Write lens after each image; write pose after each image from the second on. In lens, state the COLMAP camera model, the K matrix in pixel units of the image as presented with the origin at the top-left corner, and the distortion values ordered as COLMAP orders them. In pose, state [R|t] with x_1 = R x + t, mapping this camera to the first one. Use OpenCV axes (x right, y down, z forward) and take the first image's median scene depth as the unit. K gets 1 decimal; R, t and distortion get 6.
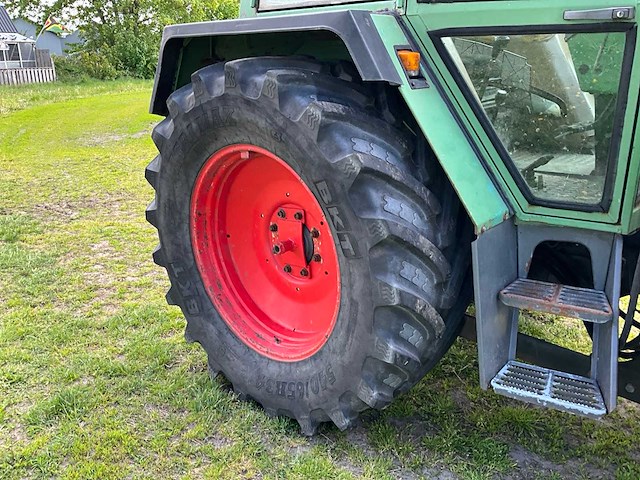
lens RADIAL K [[522.0, 0, 318.4], [0, 522.0, 242.6], [0, 0, 1]] dist [0.088734, -0.163529]
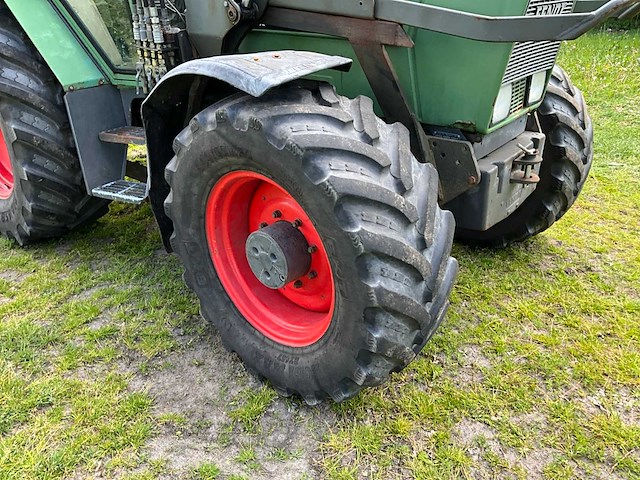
lens RADIAL K [[522.0, 0, 318.4], [0, 522.0, 242.6], [0, 0, 1]] dist [0.088734, -0.163529]
pose [[0.998741, -0.034623, 0.036292, 0.946681], [0.029616, 0.991017, 0.130415, 0.238105], [-0.040481, -0.129176, 0.990795, -0.611728]]
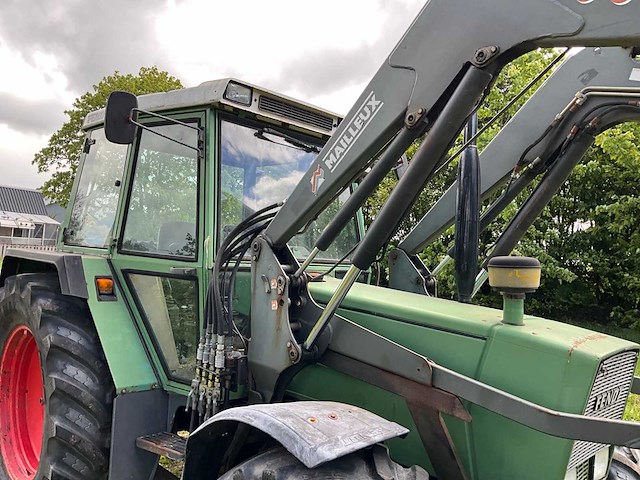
lens RADIAL K [[522.0, 0, 318.4], [0, 522.0, 242.6], [0, 0, 1]] dist [0.088734, -0.163529]
pose [[0.995665, 0.084620, -0.038604, 0.898826], [-0.092823, 0.930367, -0.354686, 0.065402], [0.005903, 0.356732, 0.934188, -0.621107]]
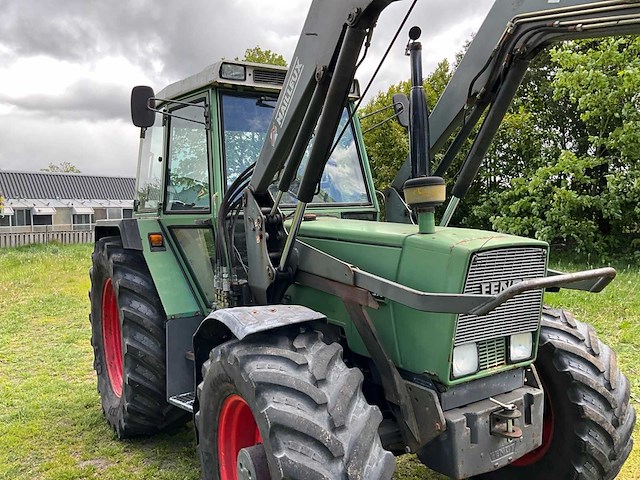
lens RADIAL K [[522.0, 0, 318.4], [0, 522.0, 242.6], [0, 0, 1]] dist [0.088734, -0.163529]
pose [[0.963927, 0.001152, -0.266163, 1.384692], [-0.075656, 0.959929, -0.269838, 0.201791], [0.255187, 0.280241, 0.925389, -0.828450]]
